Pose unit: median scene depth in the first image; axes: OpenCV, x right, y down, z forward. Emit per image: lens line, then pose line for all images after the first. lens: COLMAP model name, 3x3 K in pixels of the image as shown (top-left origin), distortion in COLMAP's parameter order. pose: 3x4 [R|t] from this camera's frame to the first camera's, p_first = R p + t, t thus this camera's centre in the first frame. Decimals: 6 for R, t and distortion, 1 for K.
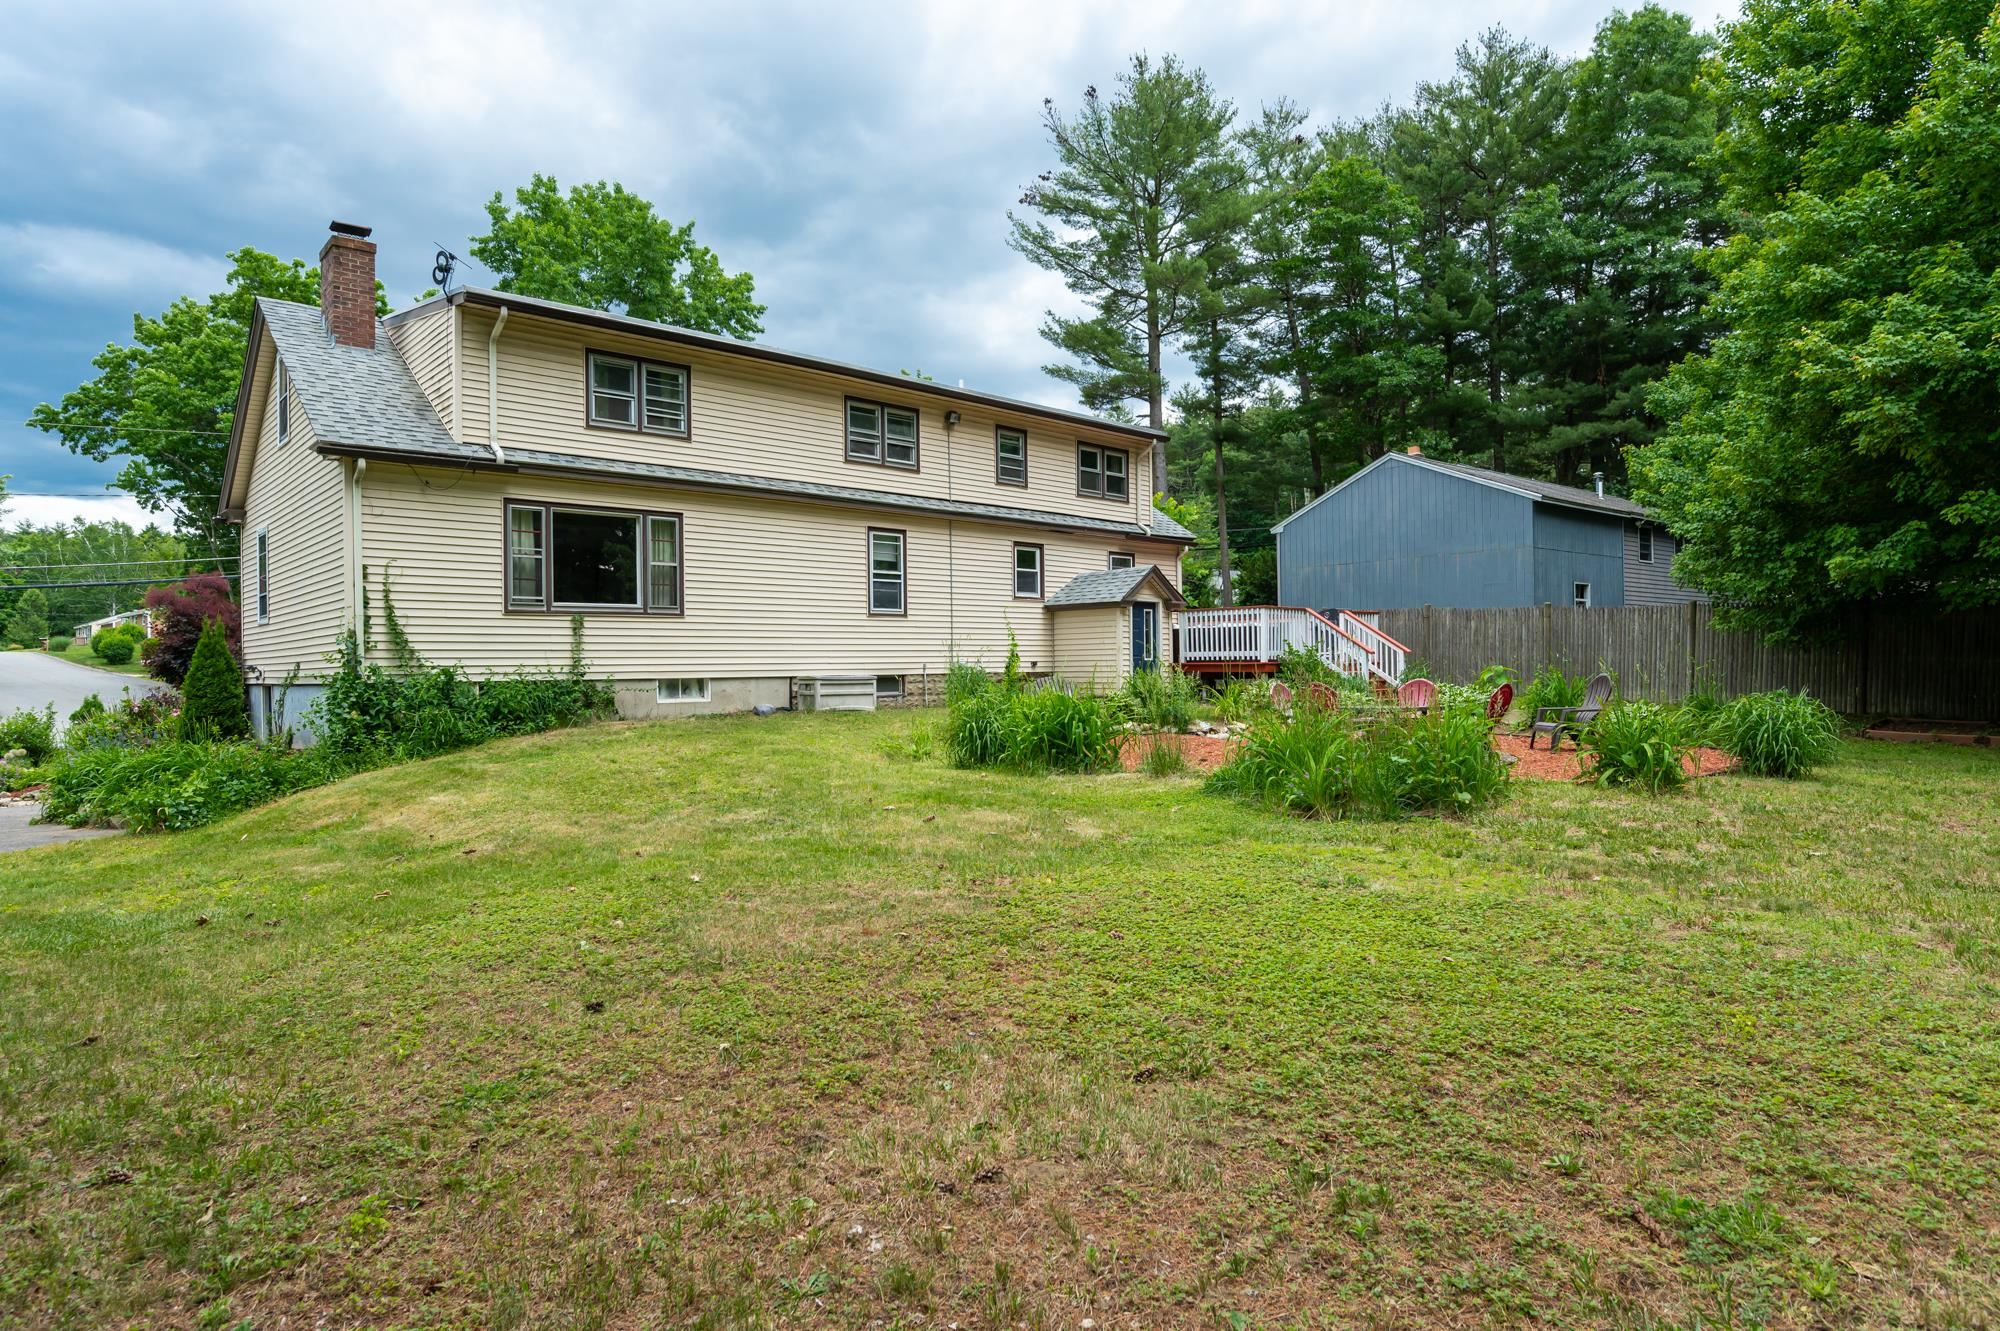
lens RADIAL K [[1200.0, 0, 1000.0], [0, 1200.0, 665.5], [0, 0, 1]] dist [0.000097, 0.000232]
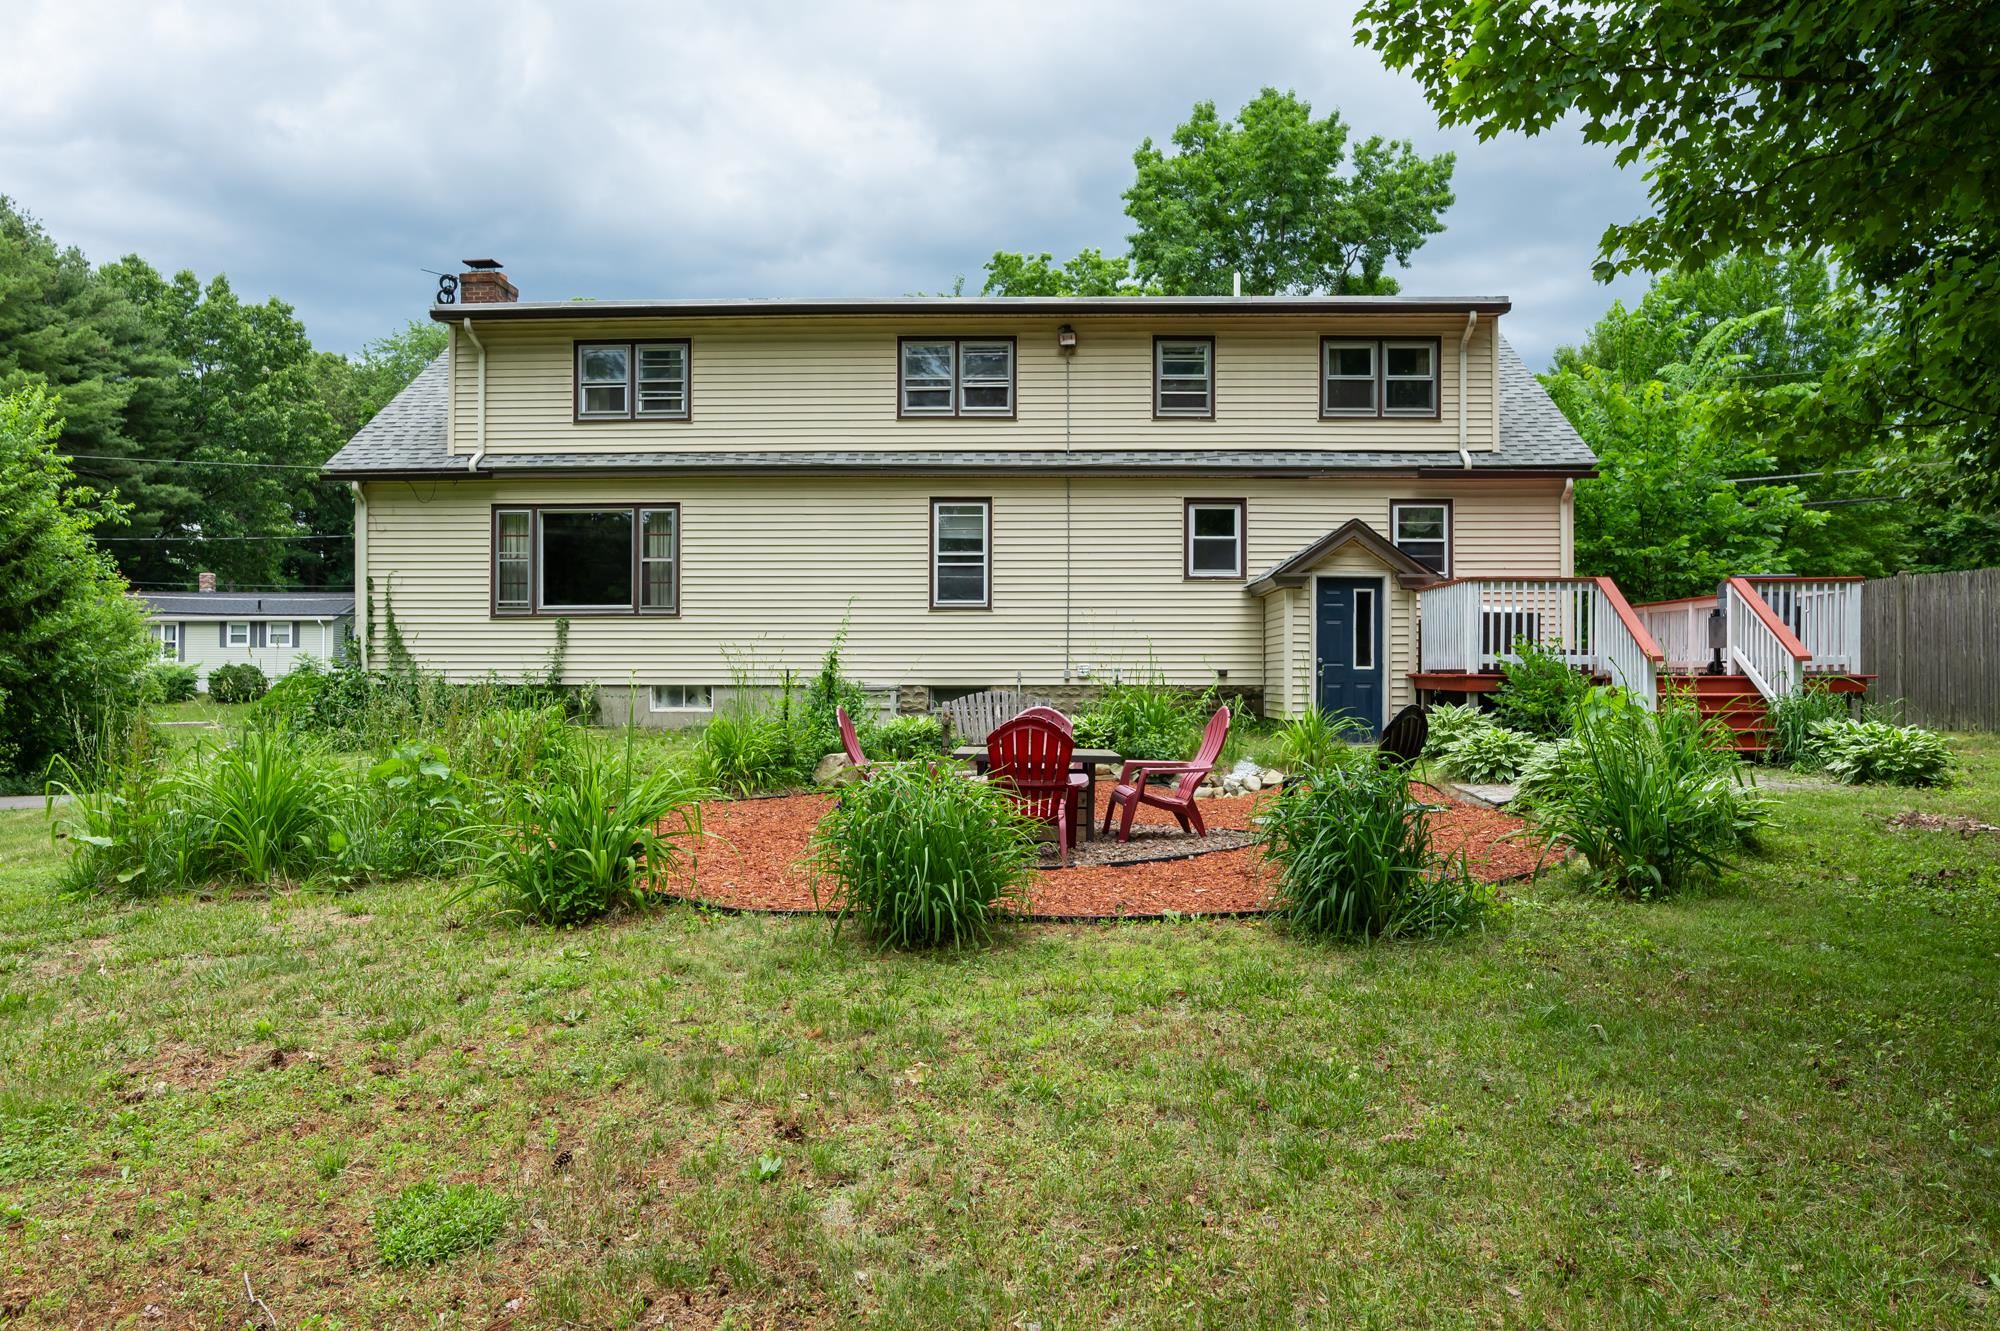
lens RADIAL K [[1200.0, 0, 1000.0], [0, 1200.0, 665.5], [0, 0, 1]] dist [0.000097, 0.000232]
pose [[0.690820, 0.005186, -0.723008, 0.555318], [-0.008408, 0.999964, -0.000861, -0.005430], [0.722978, 0.006674, 0.690839, 0.549239]]
